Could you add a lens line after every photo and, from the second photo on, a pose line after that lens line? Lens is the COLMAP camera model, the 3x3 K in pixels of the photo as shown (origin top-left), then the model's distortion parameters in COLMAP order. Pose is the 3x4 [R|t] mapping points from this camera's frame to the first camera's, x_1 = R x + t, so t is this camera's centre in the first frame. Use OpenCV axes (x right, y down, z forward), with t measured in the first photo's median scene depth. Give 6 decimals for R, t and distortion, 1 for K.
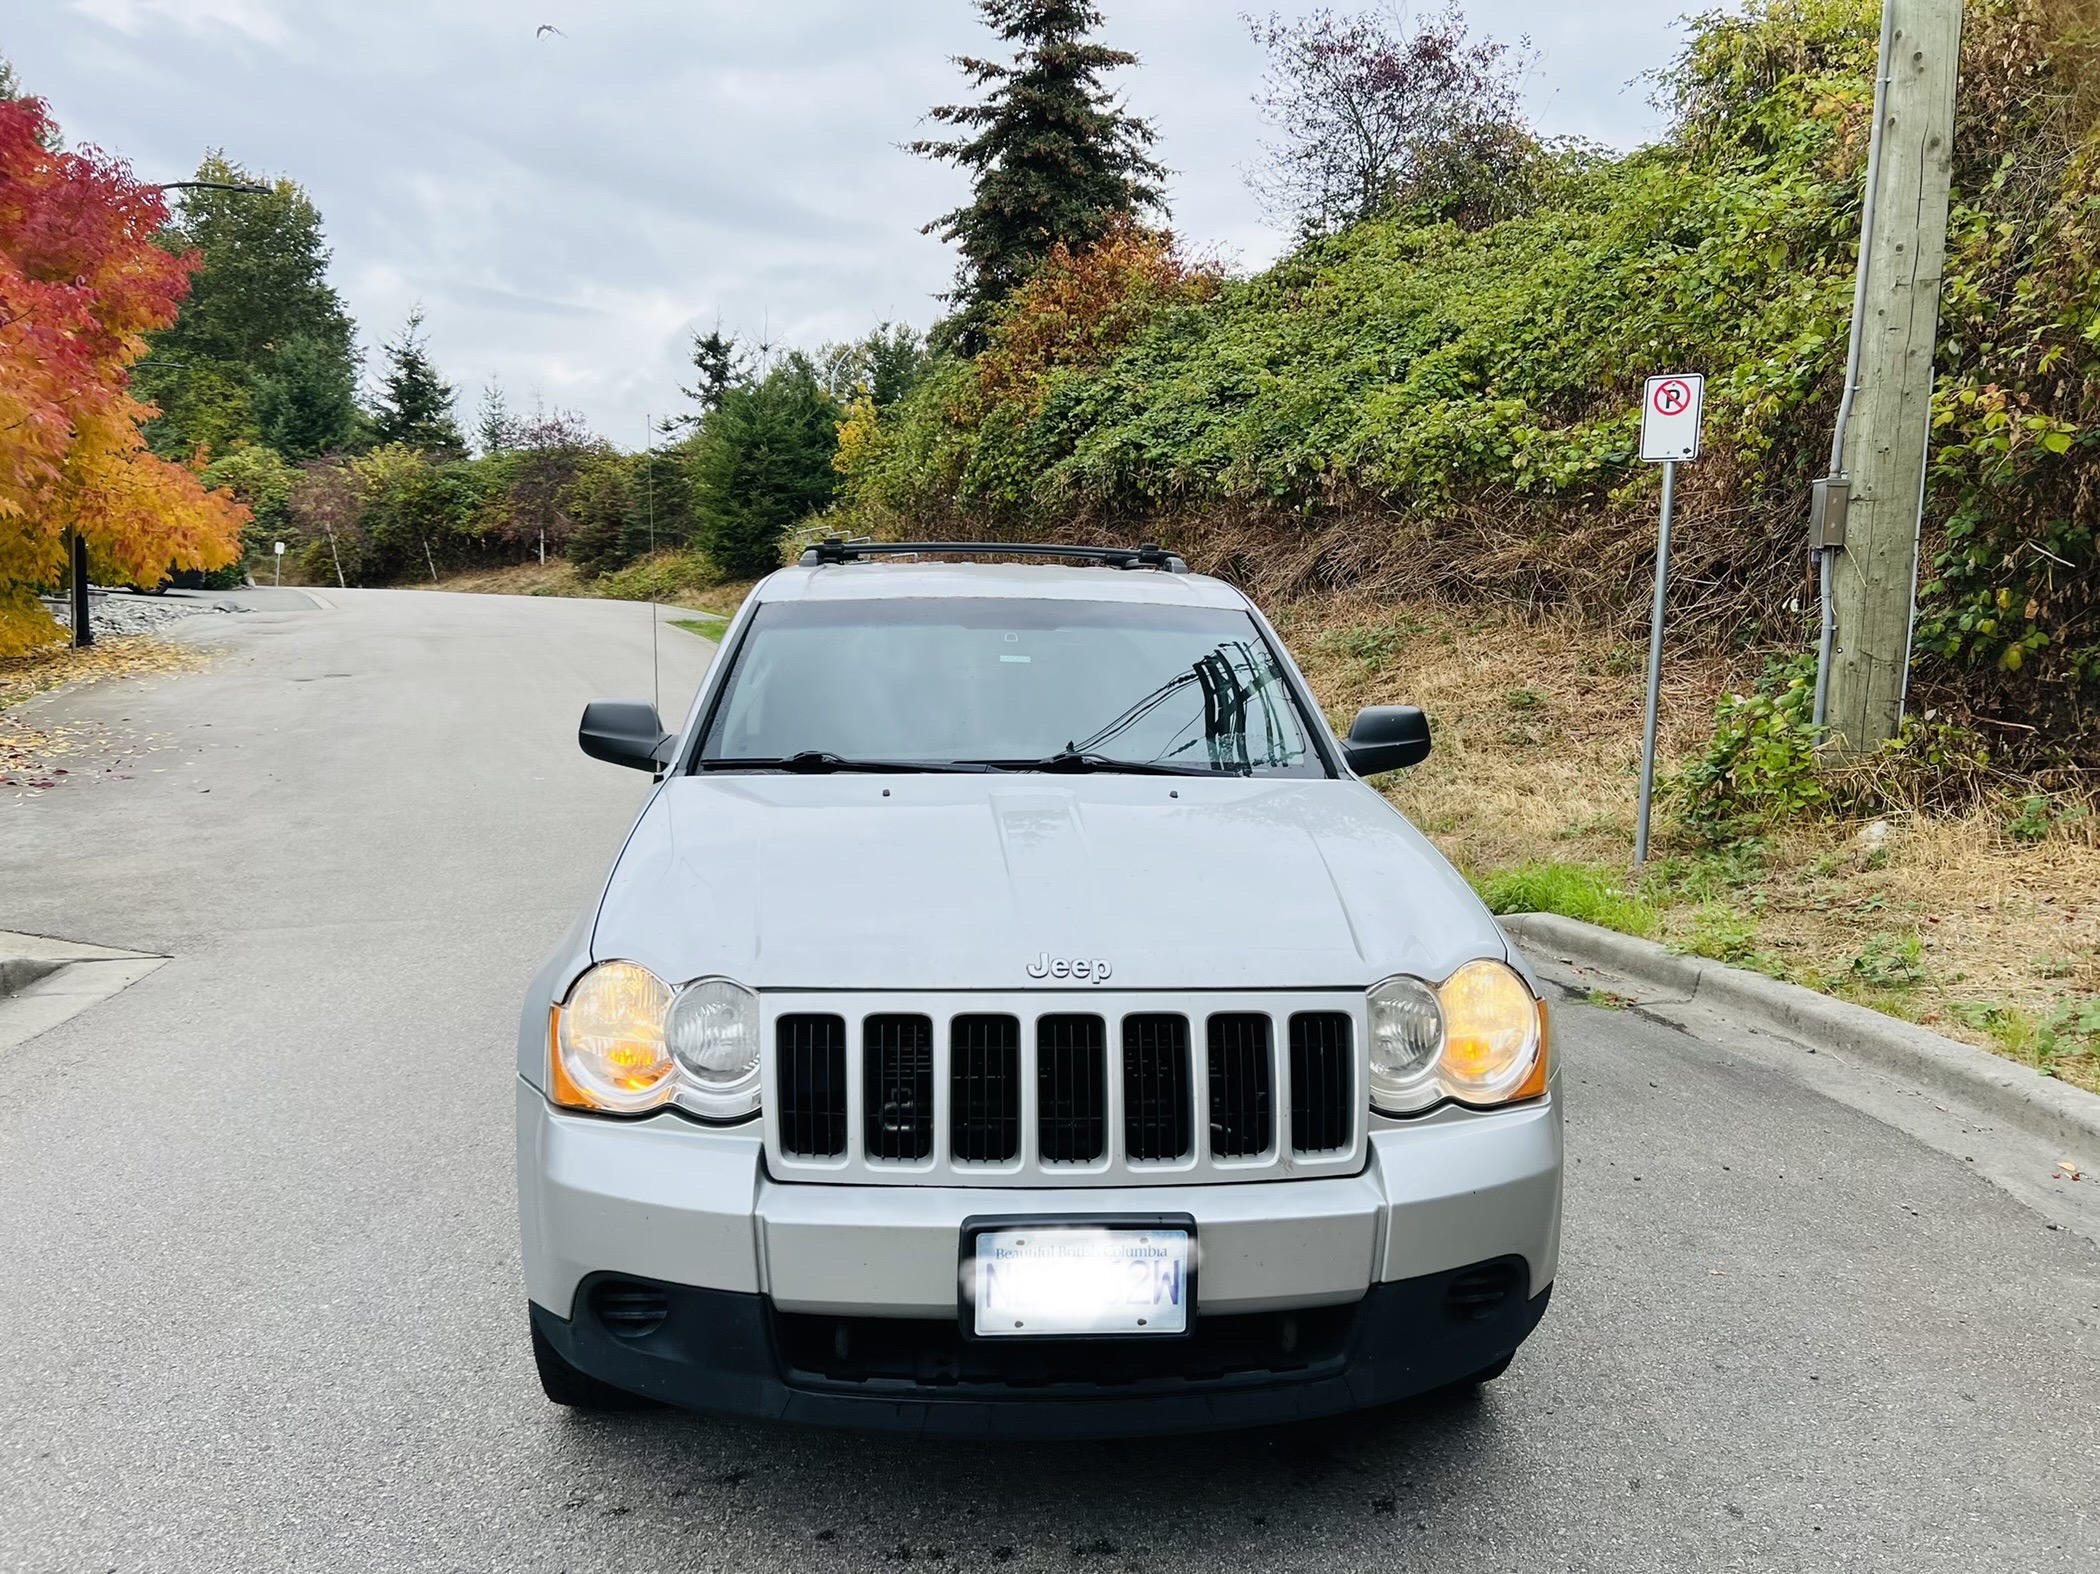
lens RADIAL K [[1636.7, 0, 1050.0], [0, 1636.7, 787.0], [0, 0, 1]] dist [0.001829, -0.011545]
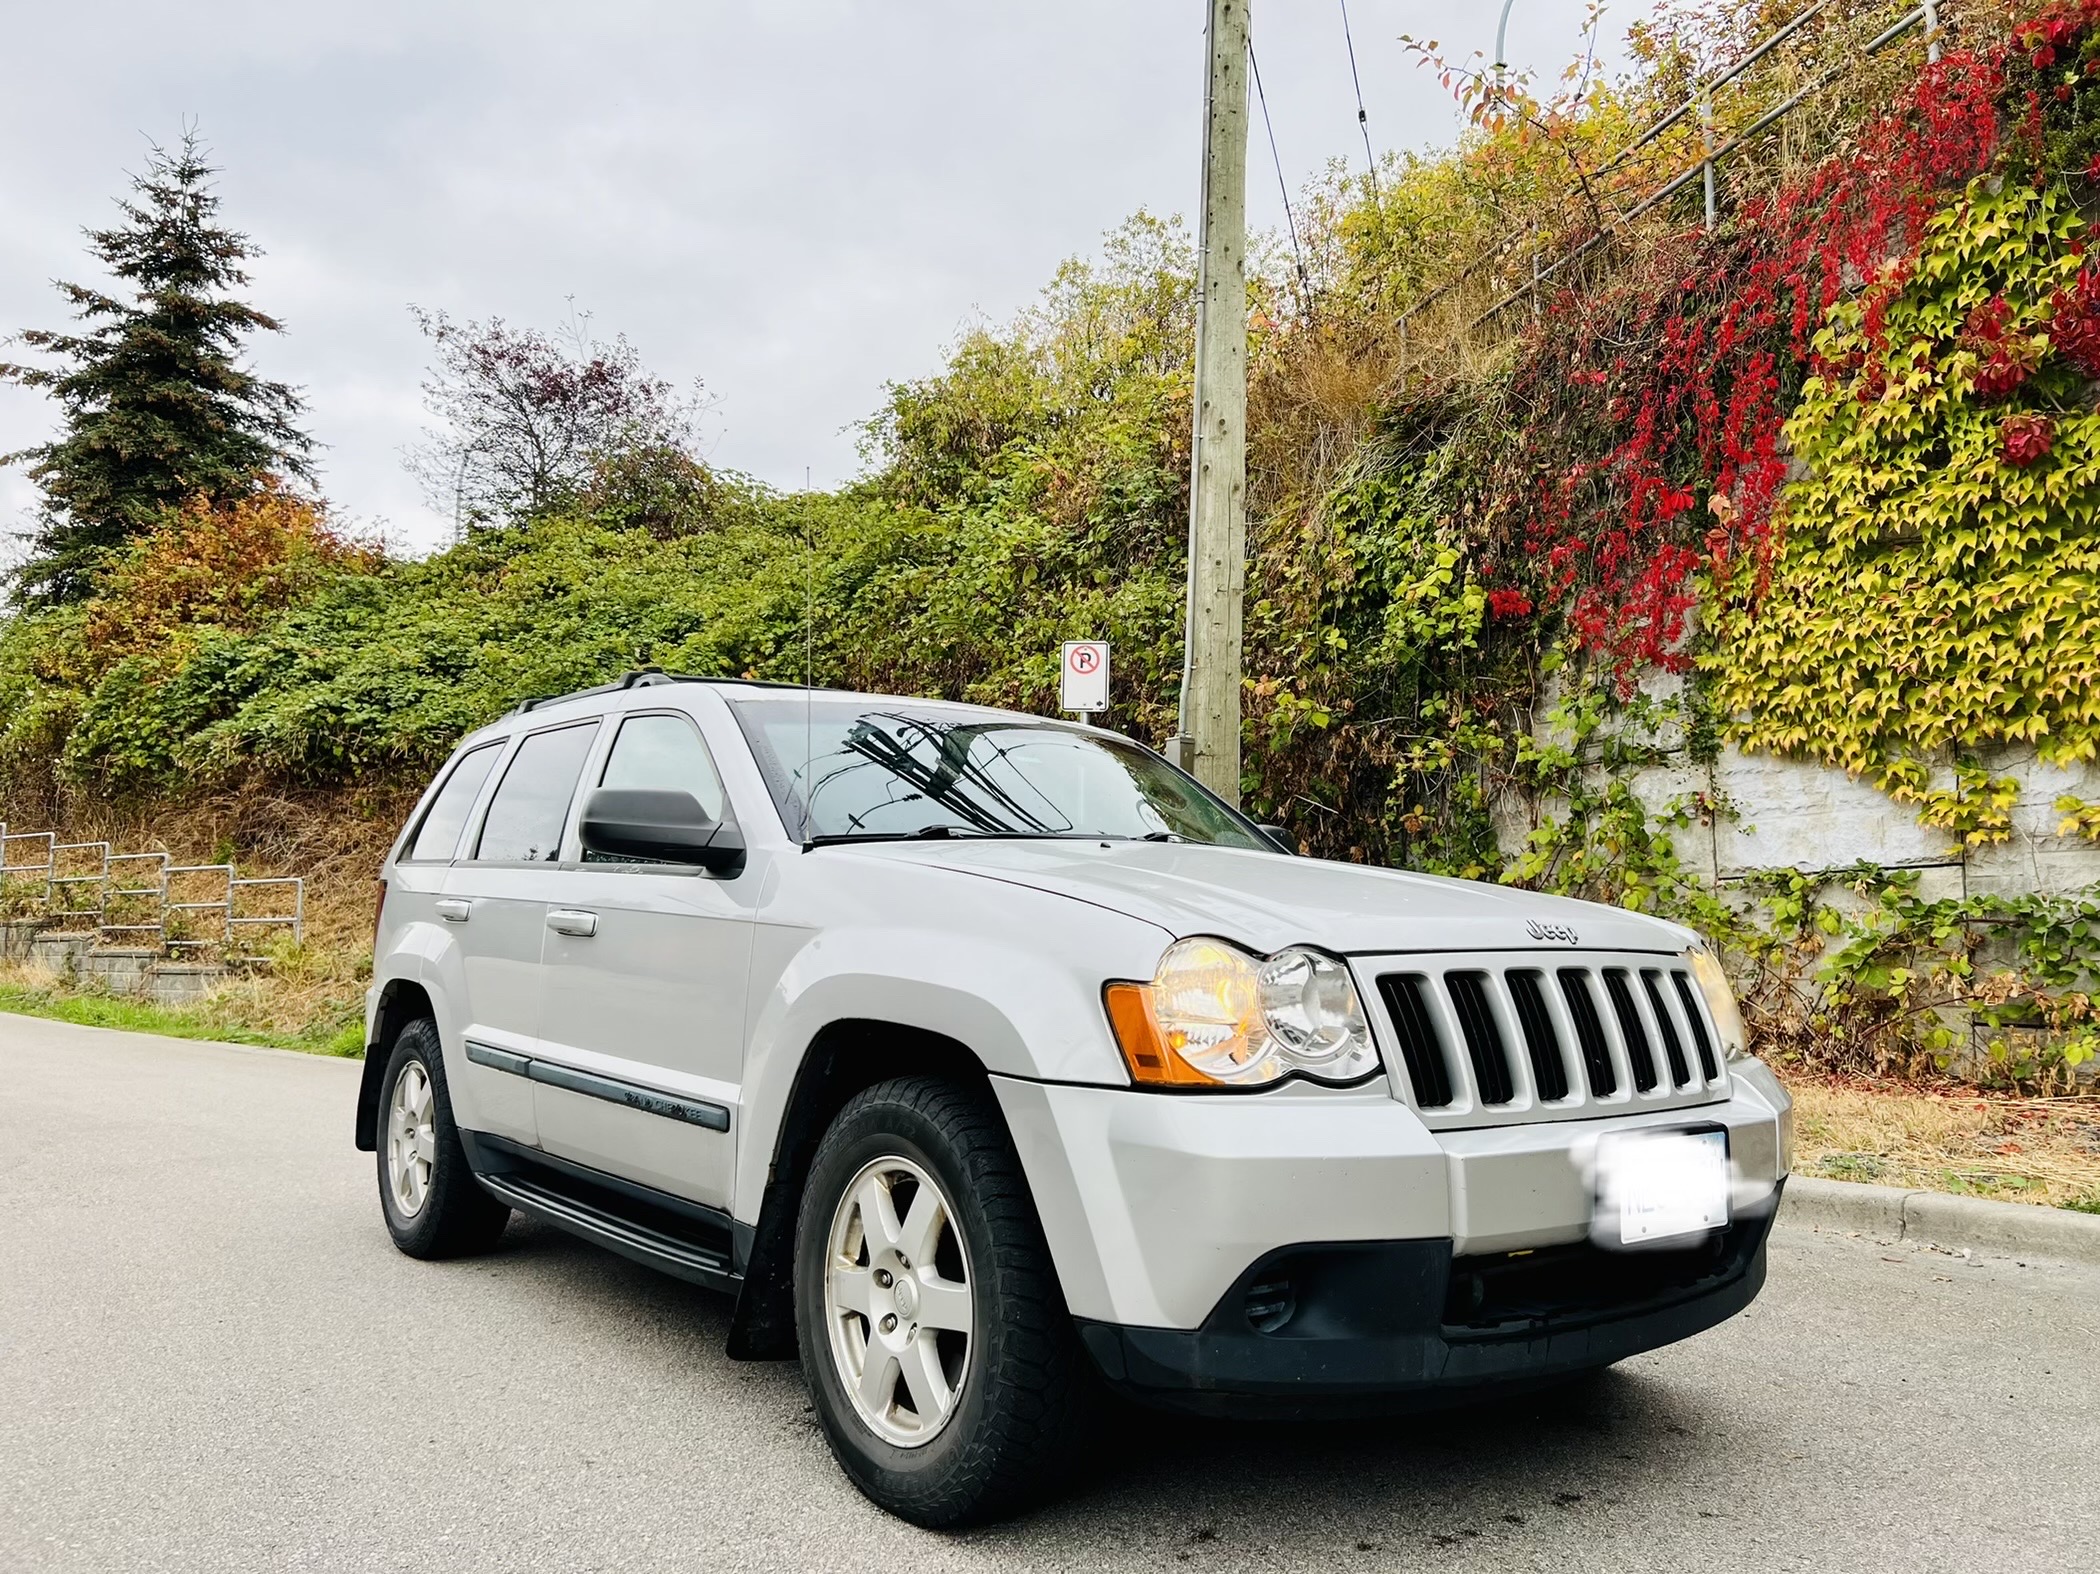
lens RADIAL K [[1624.6, 0, 1004.9], [0, 1624.6, 807.5], [0, 0, 1]] dist [0.070180, -0.107029]
pose [[0.825874, 0.043785, 0.562151, -0.135554], [0.065863, 0.982664, -0.173300, 0.028481], [-0.559994, 0.180149, 0.808673, 0.040228]]
